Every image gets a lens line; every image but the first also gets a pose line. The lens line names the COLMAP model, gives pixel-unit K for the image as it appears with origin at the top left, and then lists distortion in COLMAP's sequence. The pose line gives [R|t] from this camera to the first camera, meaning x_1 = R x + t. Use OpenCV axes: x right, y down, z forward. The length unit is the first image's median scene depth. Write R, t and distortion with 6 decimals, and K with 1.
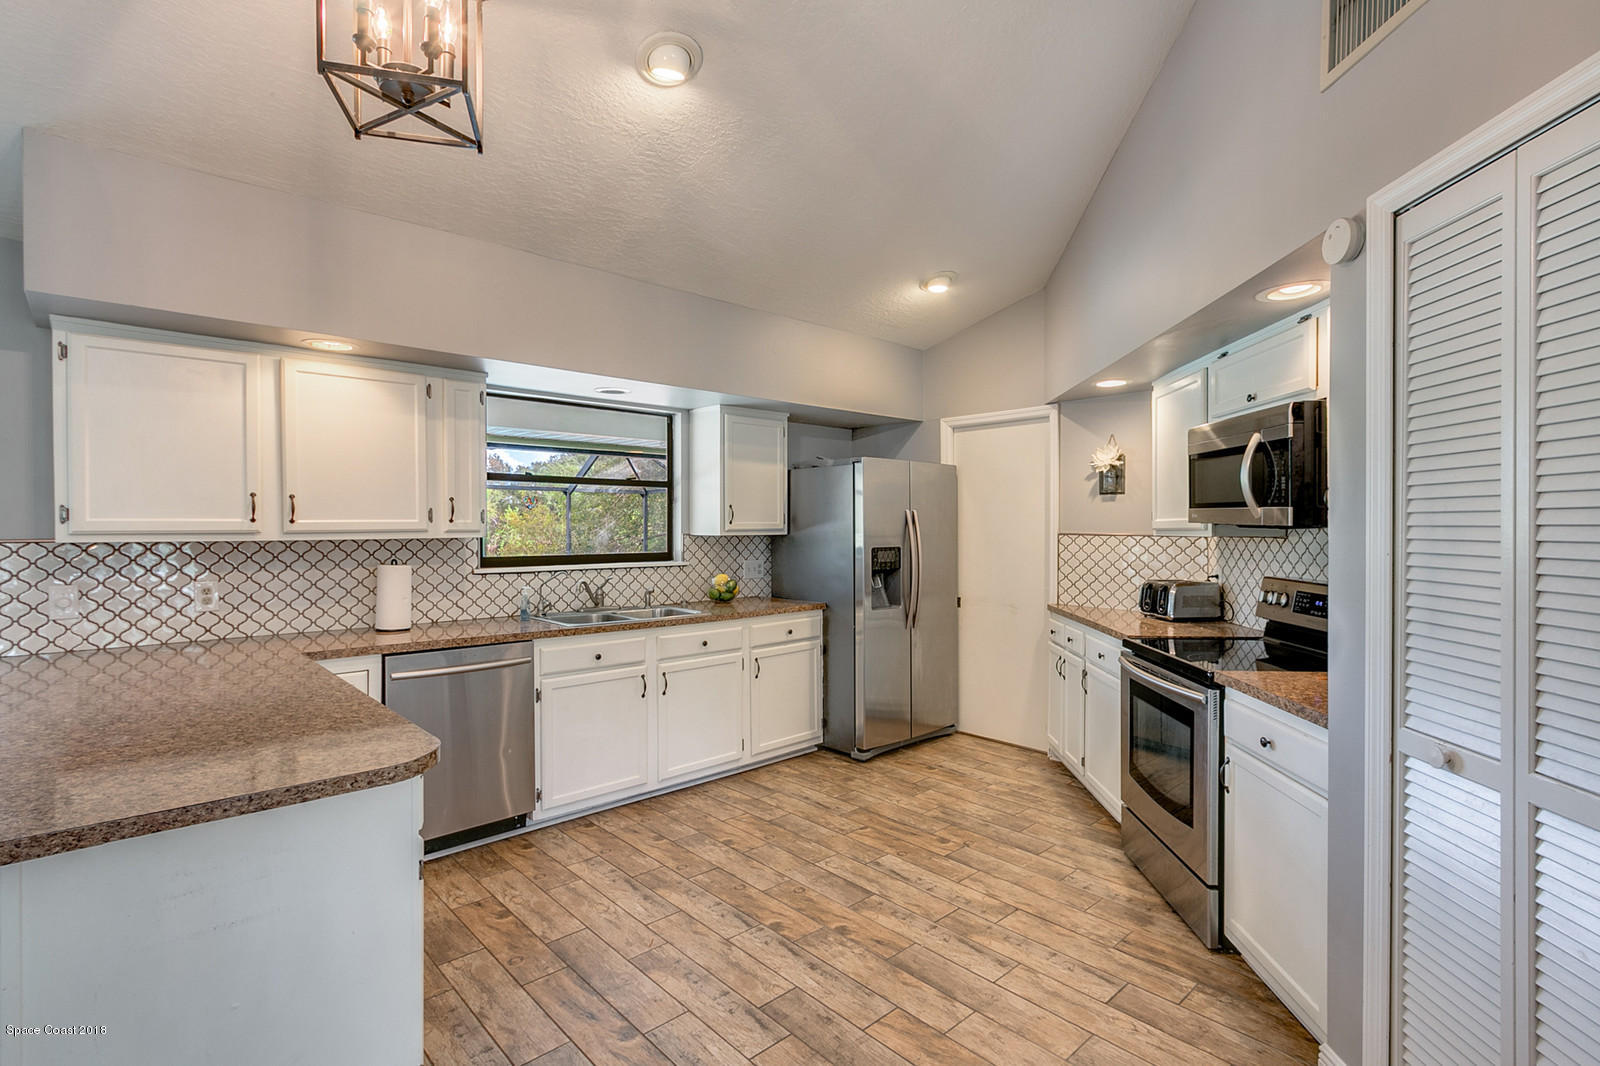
lens RADIAL K [[764.4, 0, 803.2], [0, 764.4, 533.6], [0, 0, 1]] dist [0.001596, 0.001487]
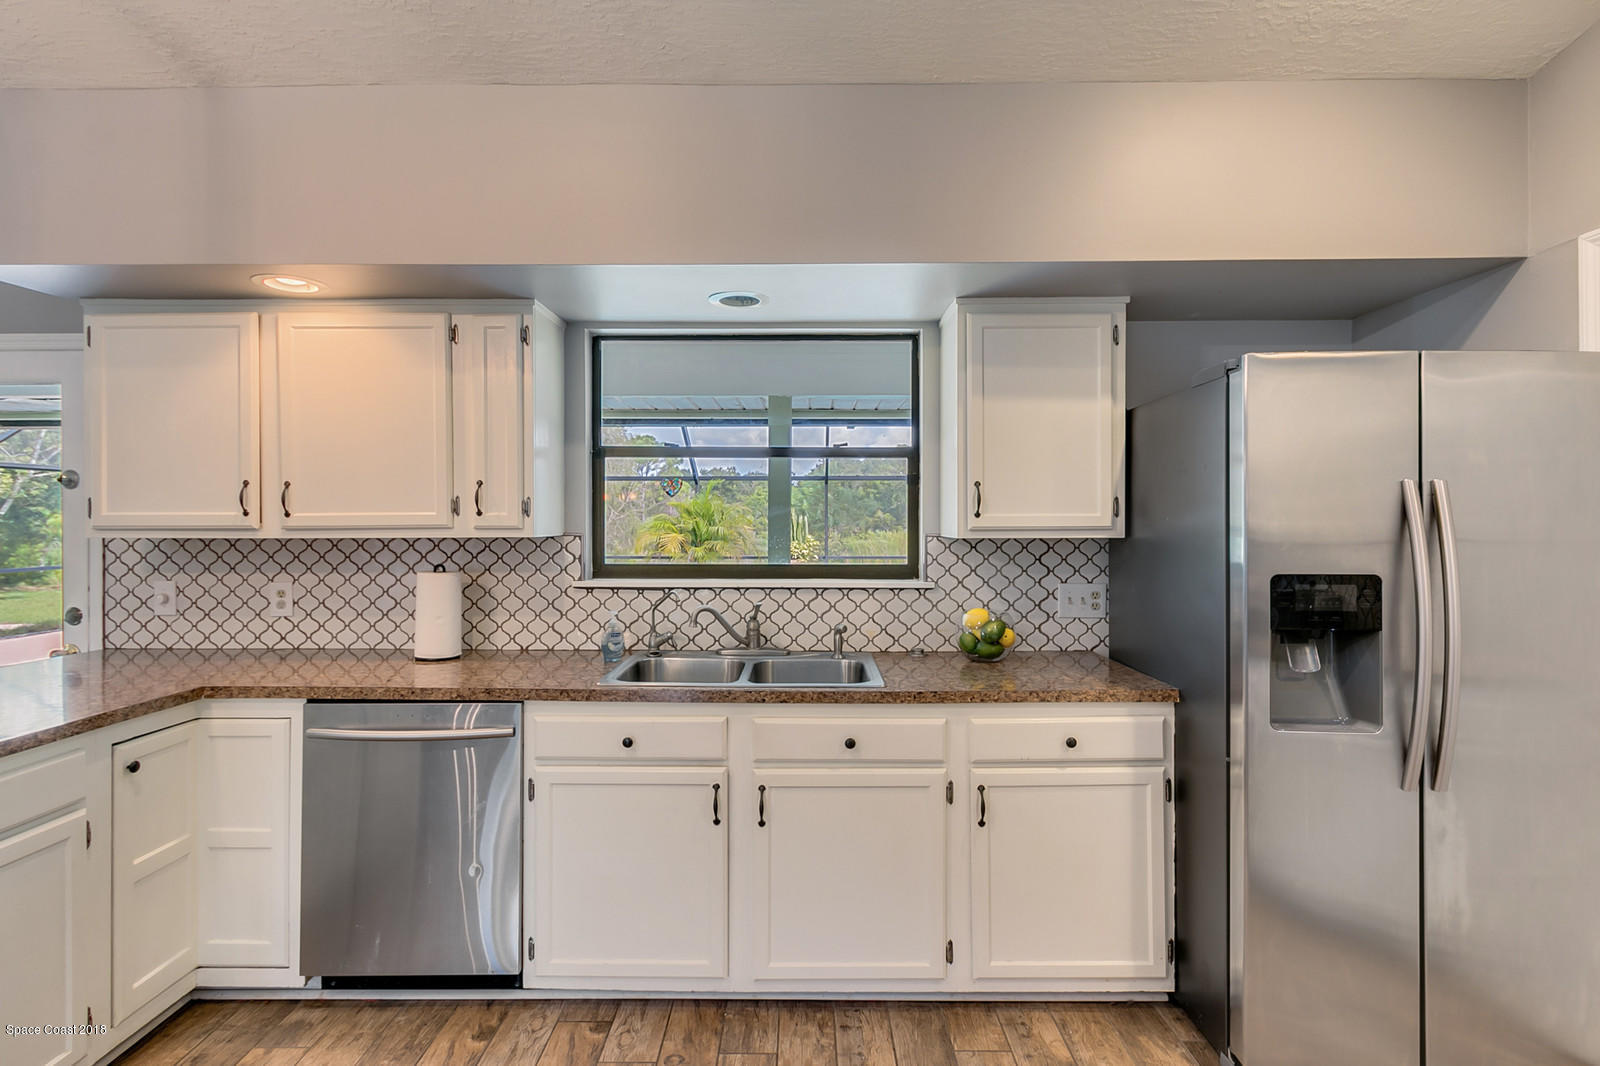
lens RADIAL K [[764.4, 0, 803.9], [0, 764.4, 525.2], [0, 0, 1]] dist [0.001596, 0.001487]
pose [[0.723477, 0.000196, -0.690348, 0.230786], [-0.007465, 0.999944, -0.007539, -0.002055], [0.690308, 0.010608, 0.723438, 0.648252]]
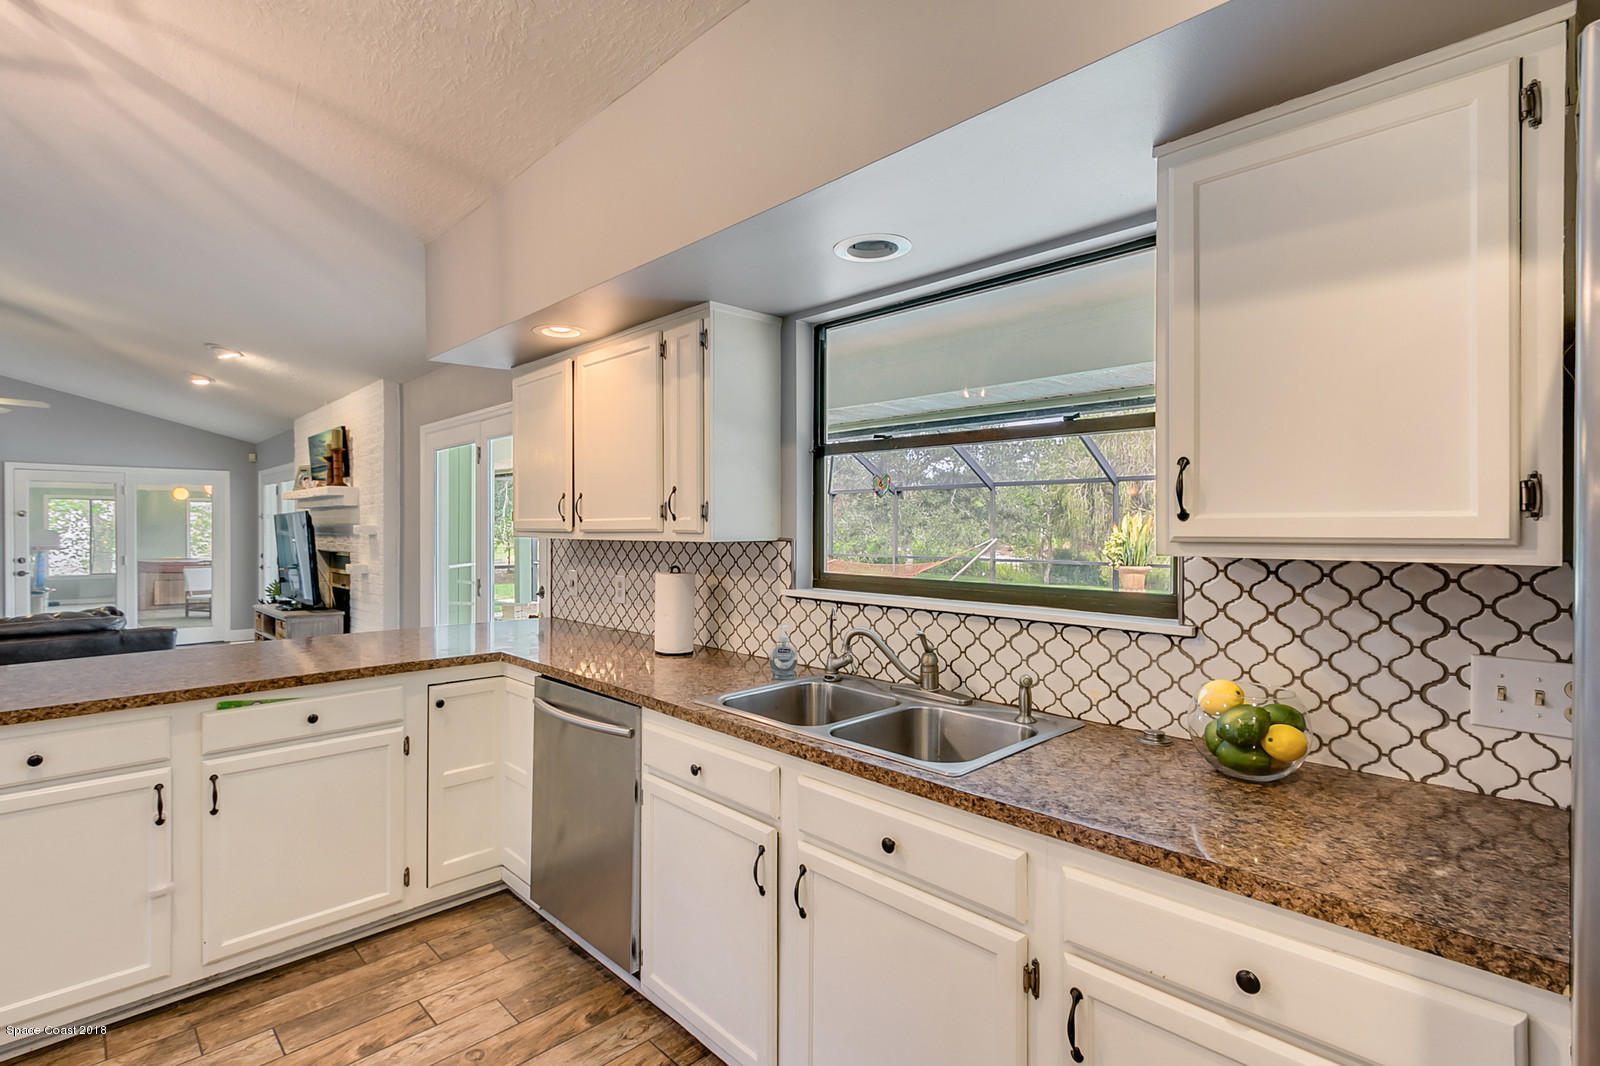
lens RADIAL K [[764.4, 0, 790.2], [0, 764.4, 529.8], [0, 0, 1]] dist [0.001596, 0.001487]
pose [[0.005735, 0.002998, -0.999979, 0.259085], [-0.015304, 0.999879, 0.002910, -0.008379], [0.999866, 0.015287, 0.005780, 1.033149]]
